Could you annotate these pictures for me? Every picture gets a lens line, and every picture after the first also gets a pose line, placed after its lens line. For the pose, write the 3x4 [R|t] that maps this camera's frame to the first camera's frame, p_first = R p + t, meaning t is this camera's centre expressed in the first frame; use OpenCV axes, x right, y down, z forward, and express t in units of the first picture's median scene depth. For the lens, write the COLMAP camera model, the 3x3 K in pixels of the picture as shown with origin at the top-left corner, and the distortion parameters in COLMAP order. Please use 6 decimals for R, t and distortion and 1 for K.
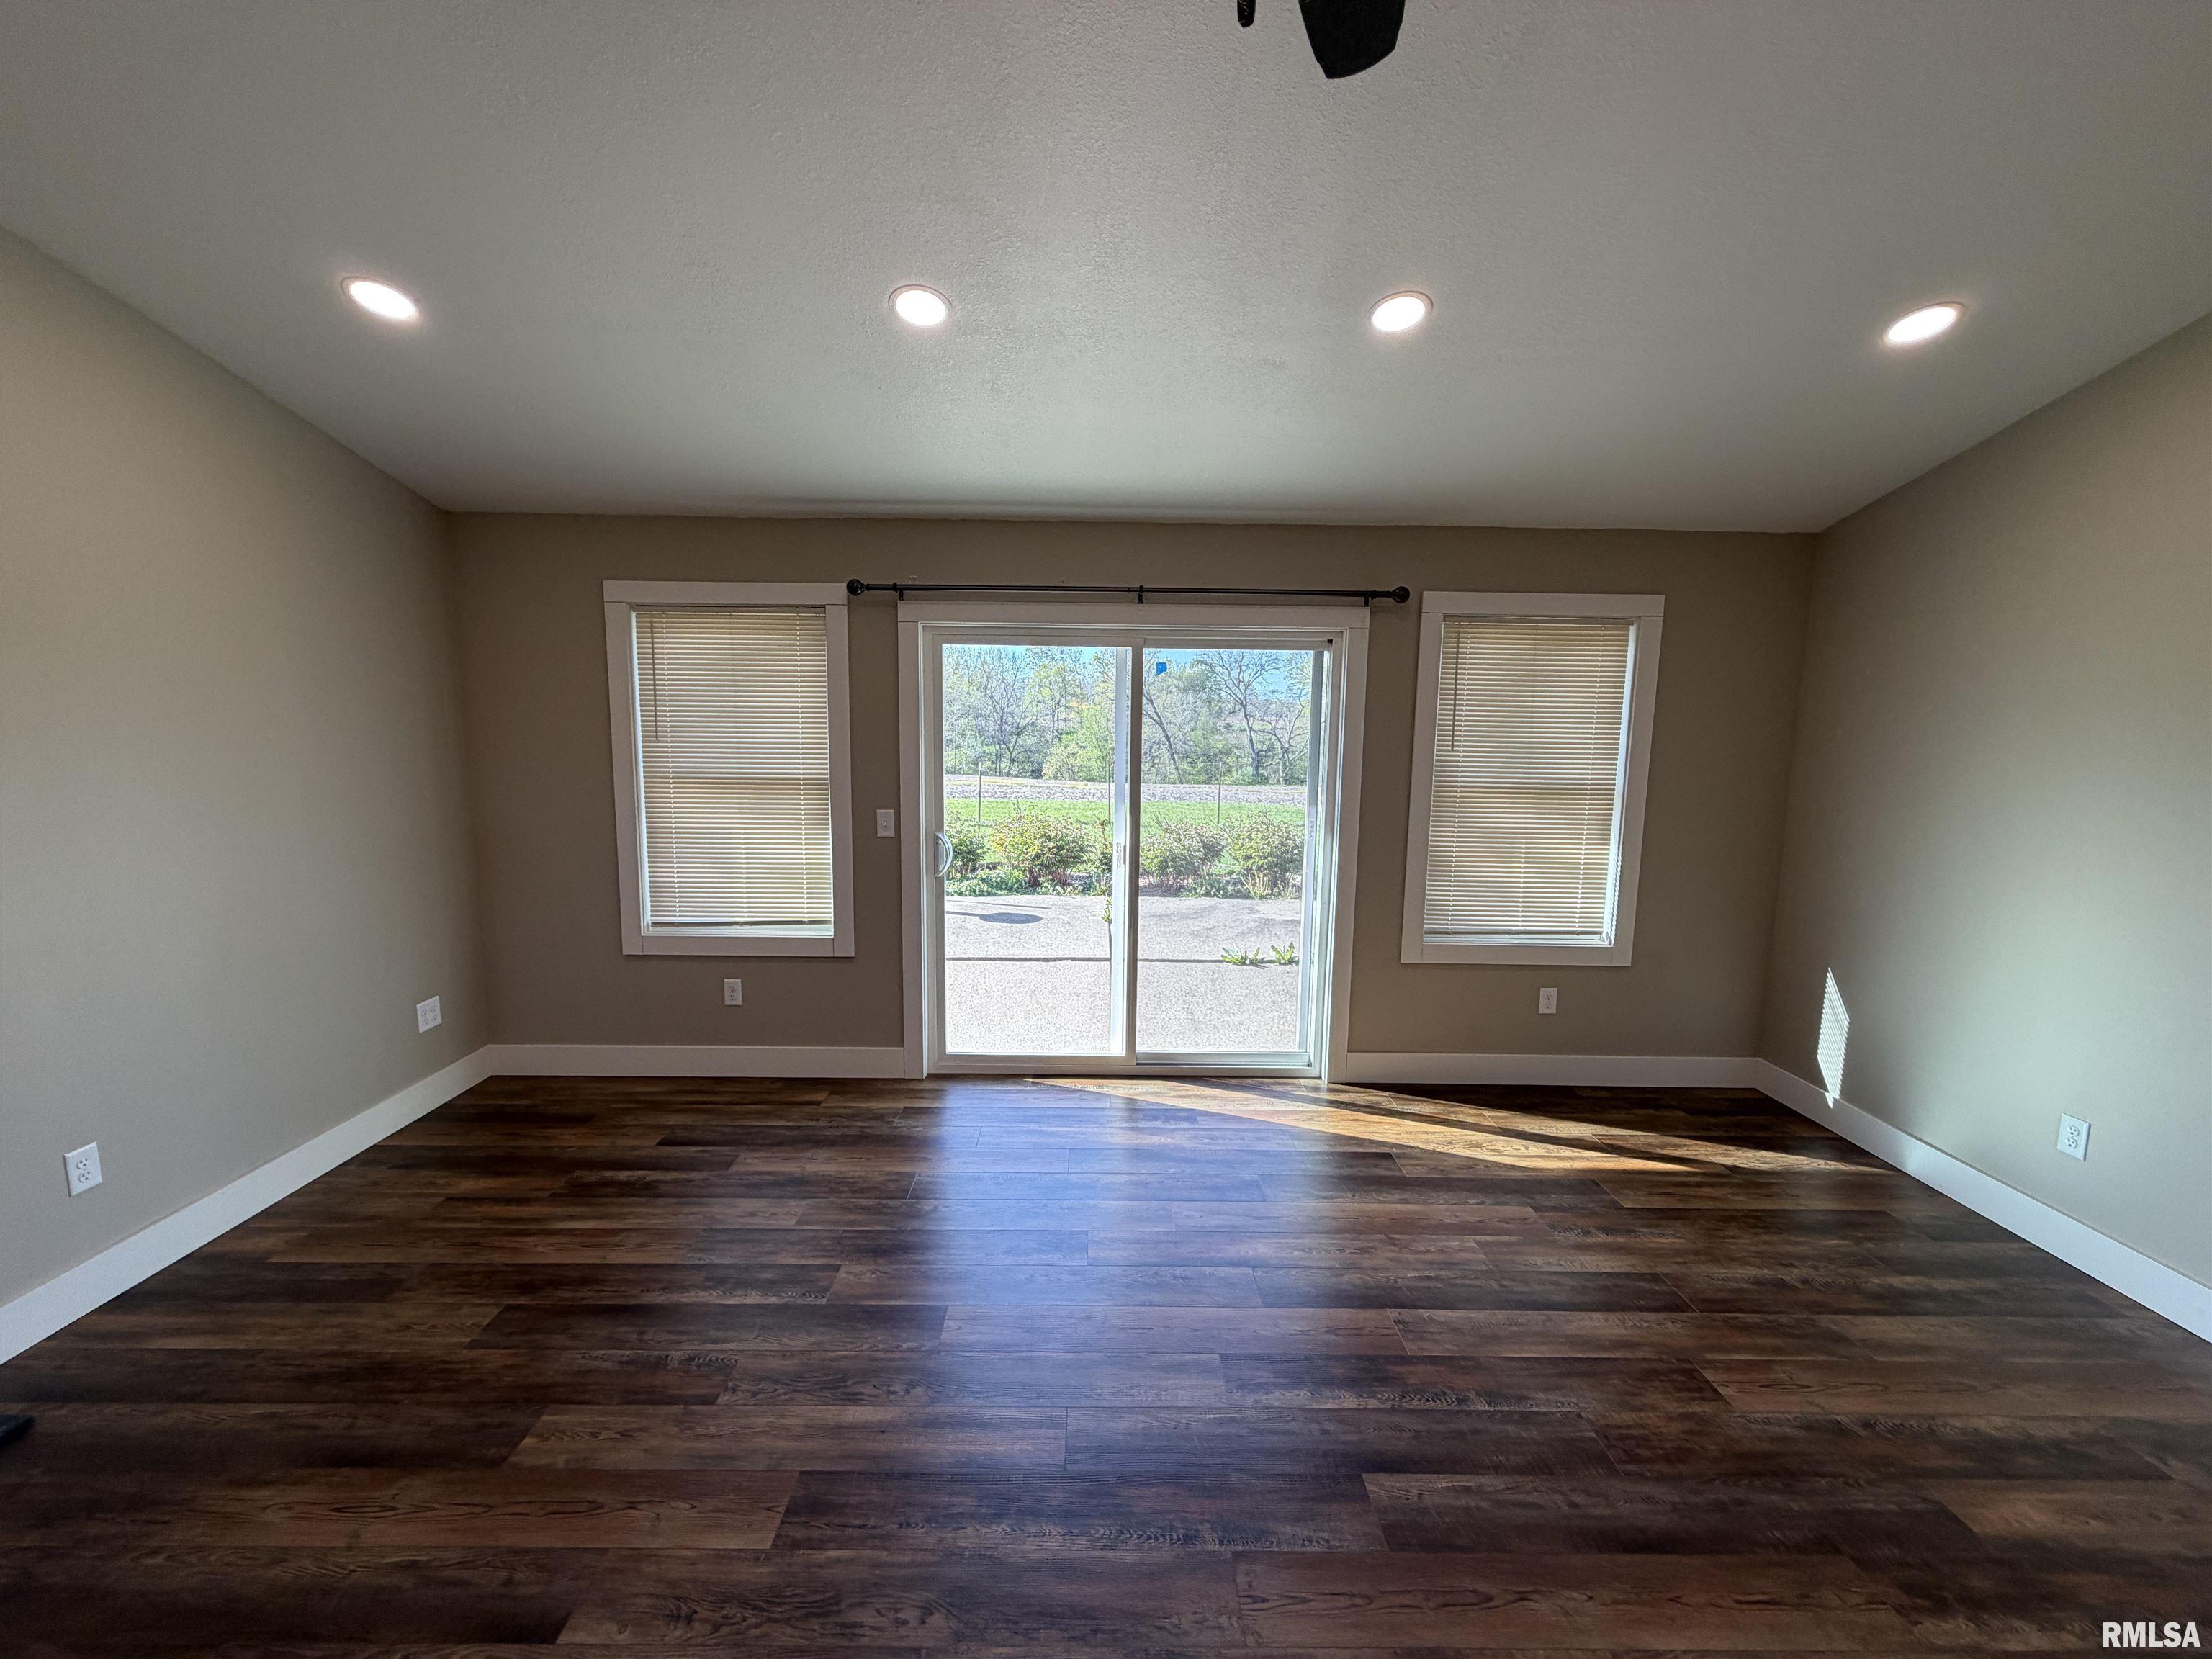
lens RADIAL K [[882.6, 0, 1099.6], [0, 882.6, 829.0], [0, 0, 1]] dist [0.000722, 0.000130]
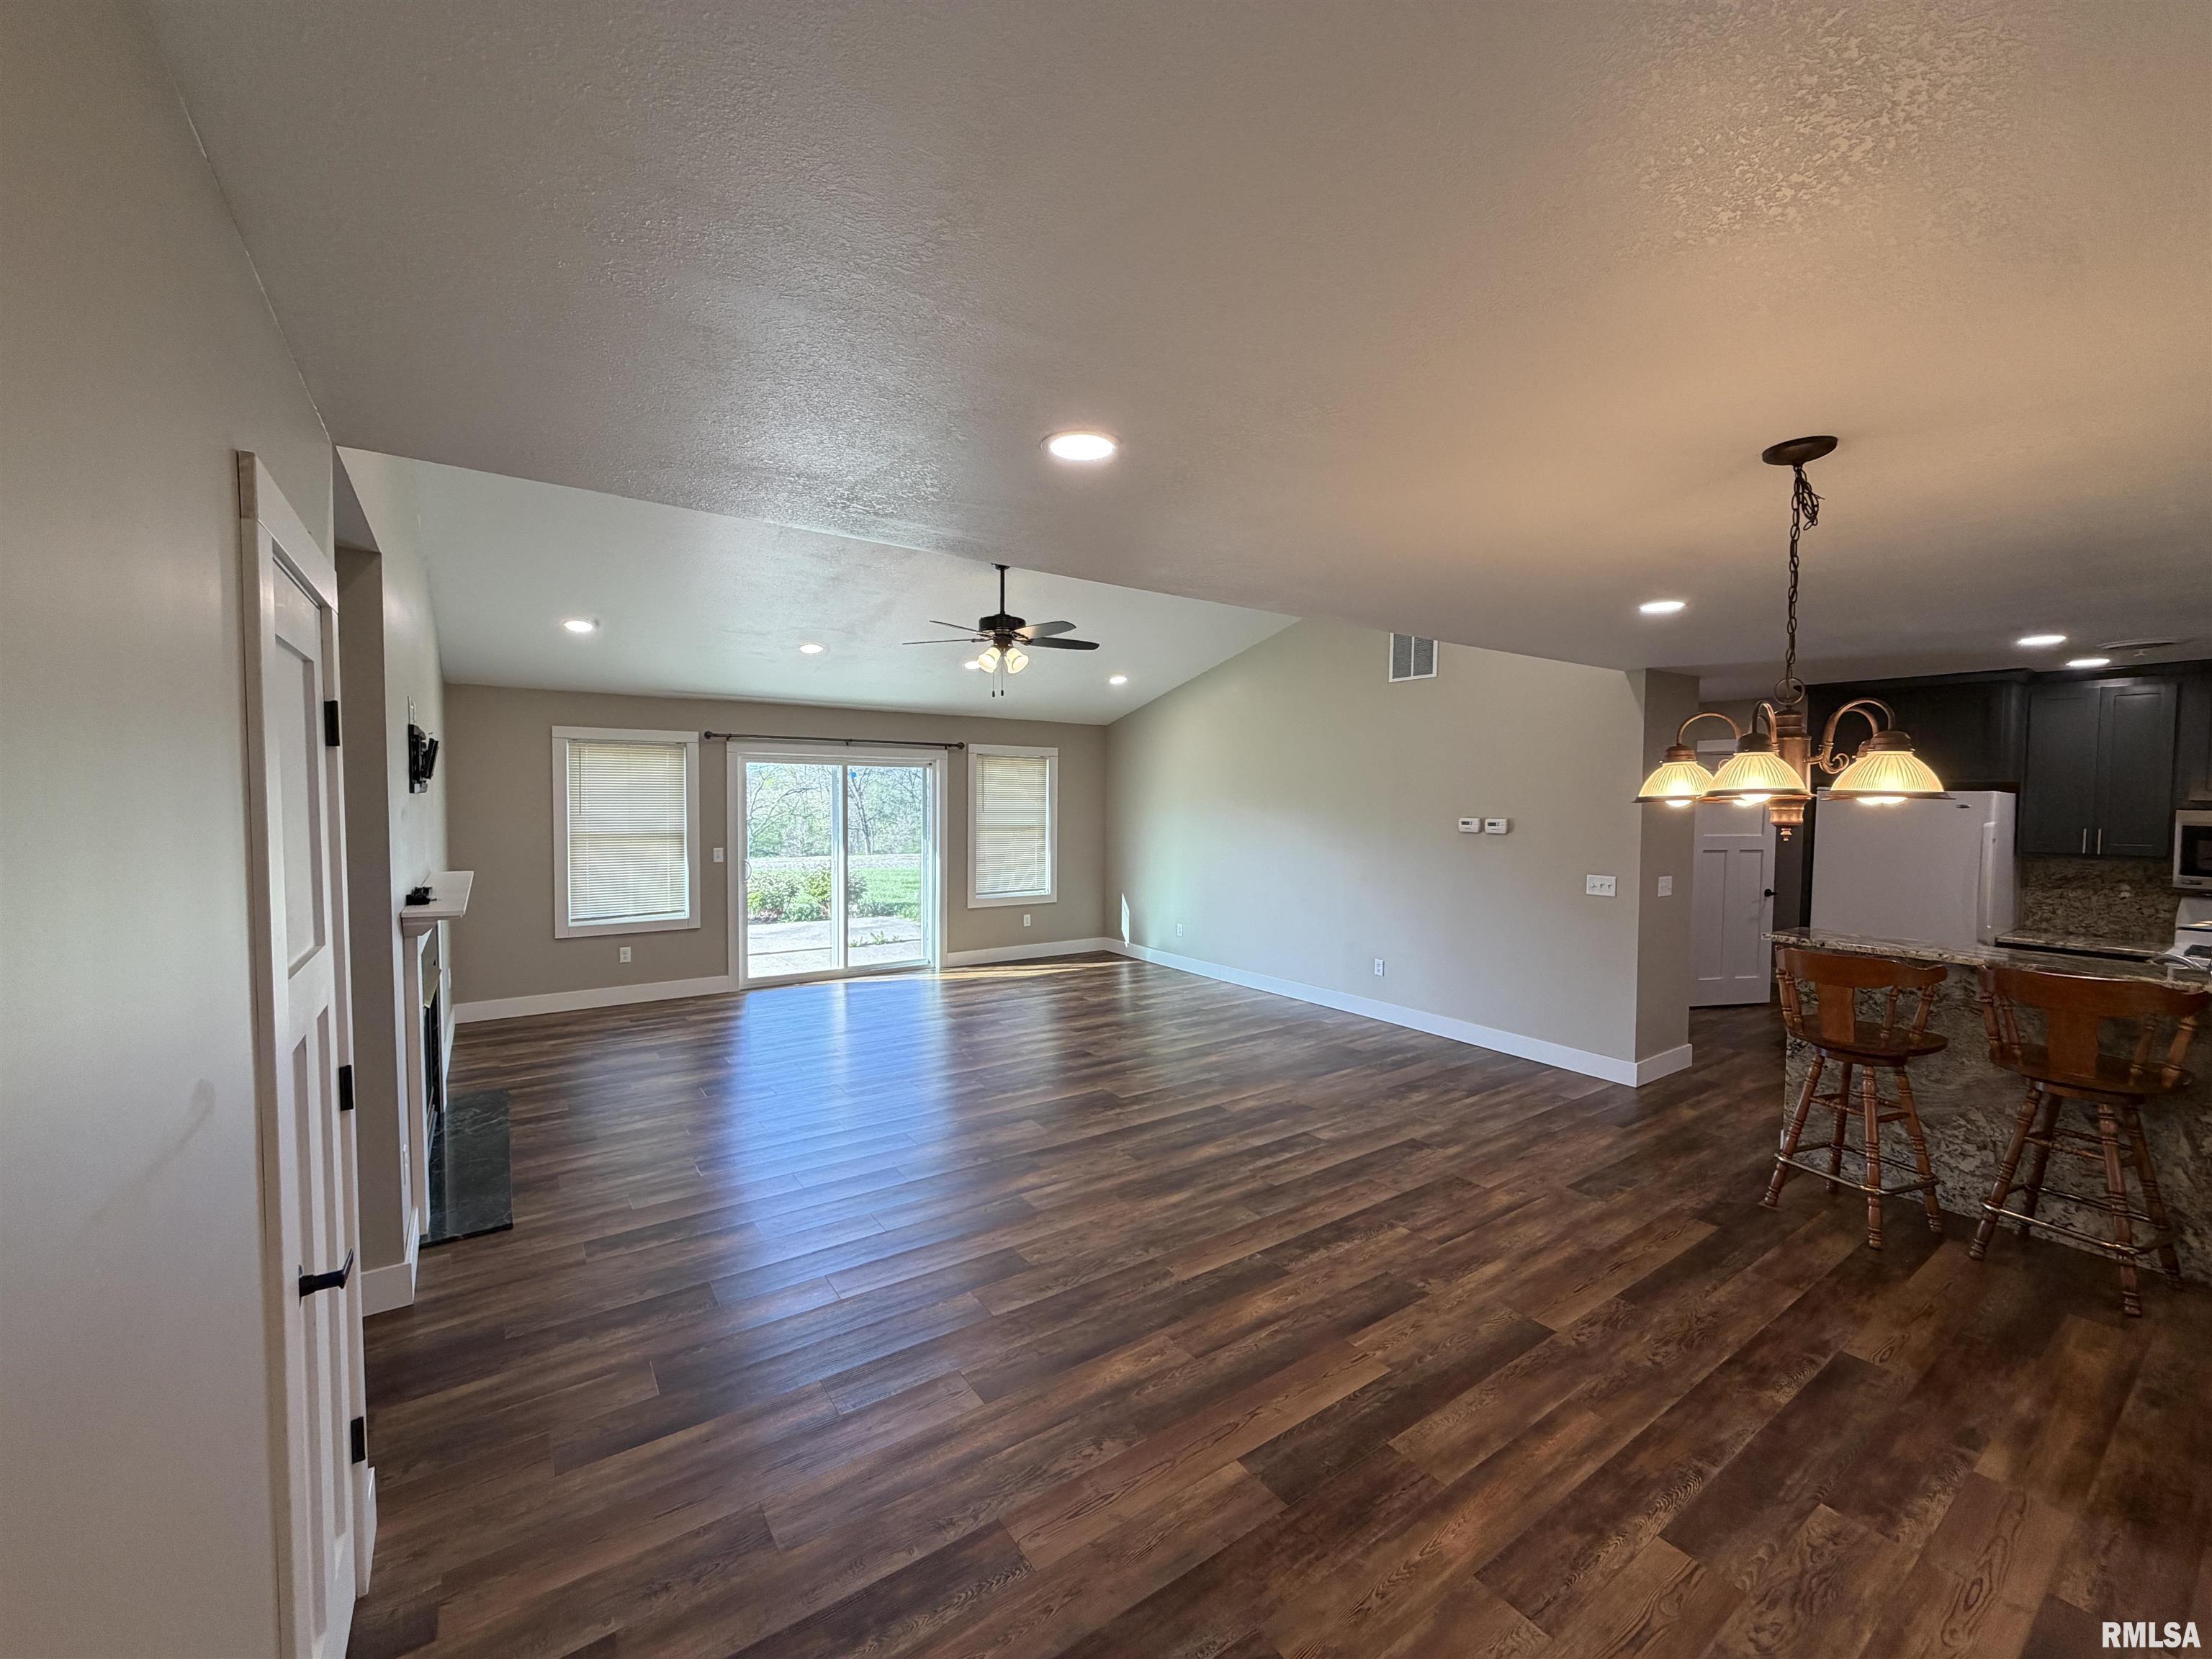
lens RADIAL K [[882.6, 0, 1099.6], [0, 882.6, 829.0], [0, 0, 1]] dist [0.000722, 0.000130]
pose [[0.826040, -0.027371, 0.562946, -0.815963], [0.072114, 0.995743, -0.057403, 0.135987], [-0.558979, 0.088013, 0.824498, -1.335557]]
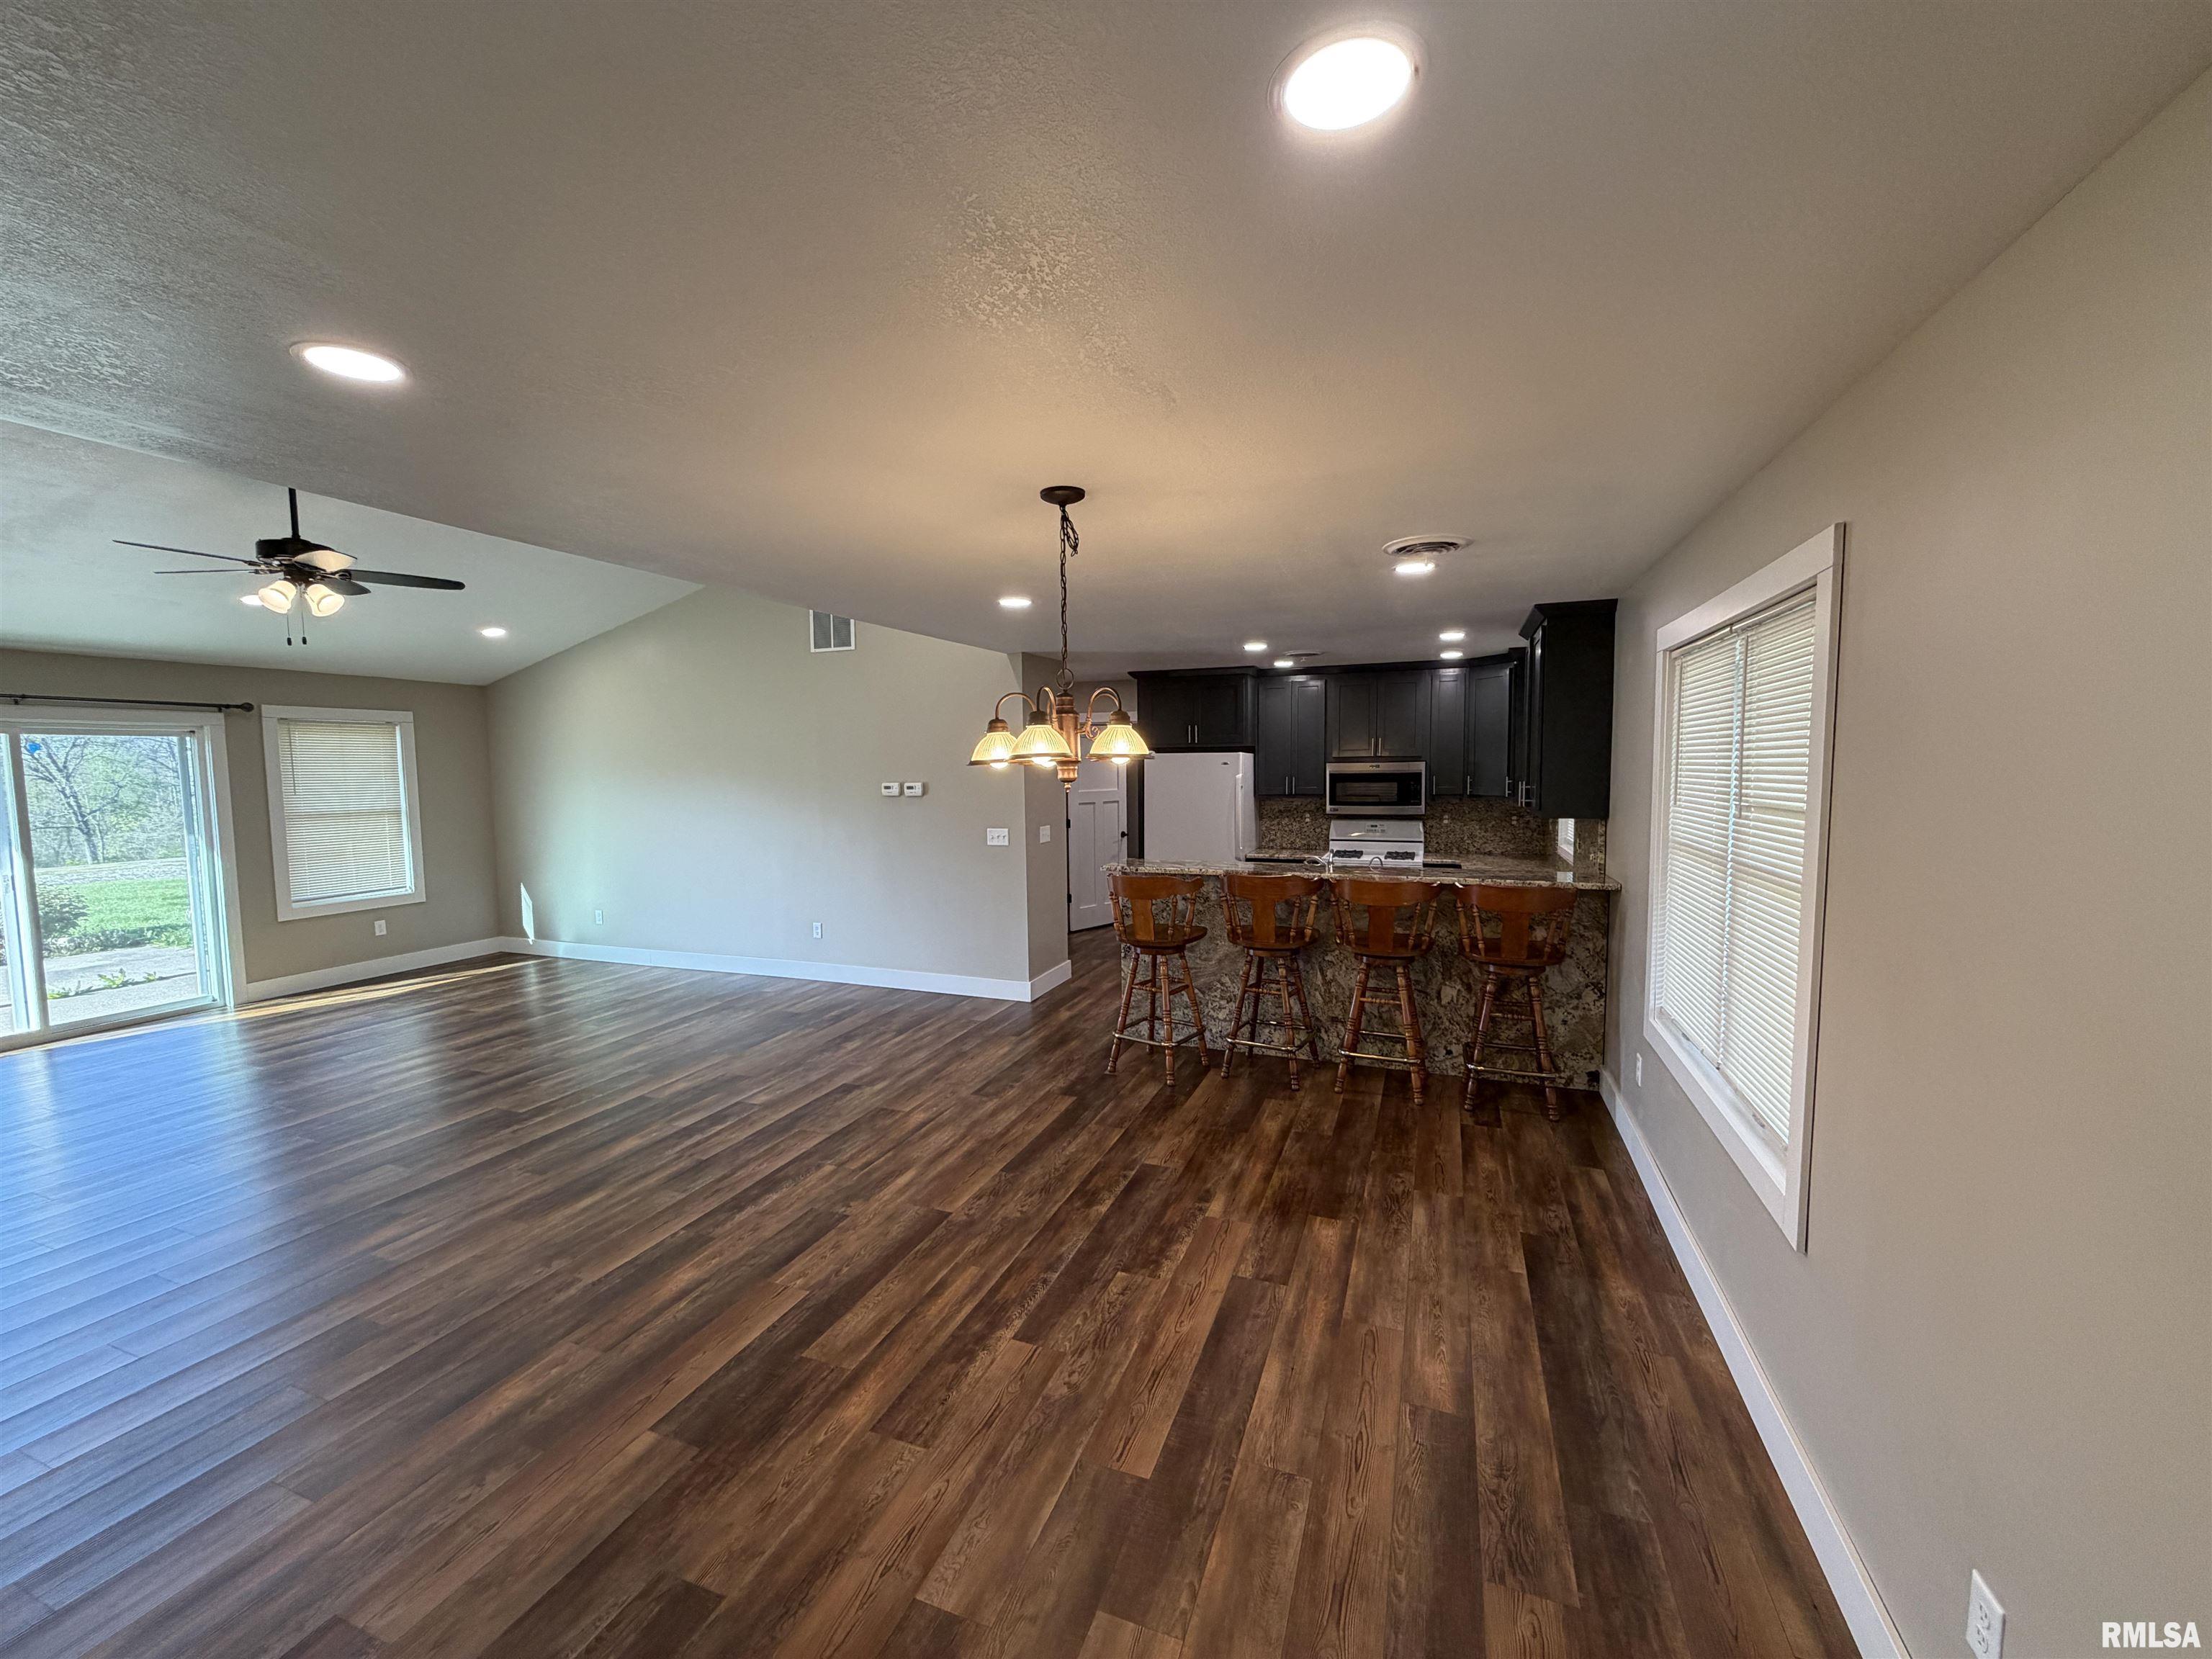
lens RADIAL K [[882.6, 0, 1099.6], [0, 882.6, 829.0], [0, 0, 1]] dist [0.000722, 0.000130]
pose [[0.366645, -0.087191, 0.926266, -0.822838], [0.131657, 0.990442, 0.041118, 0.147817], [-0.920998, 0.106874, 0.374620, -1.426252]]
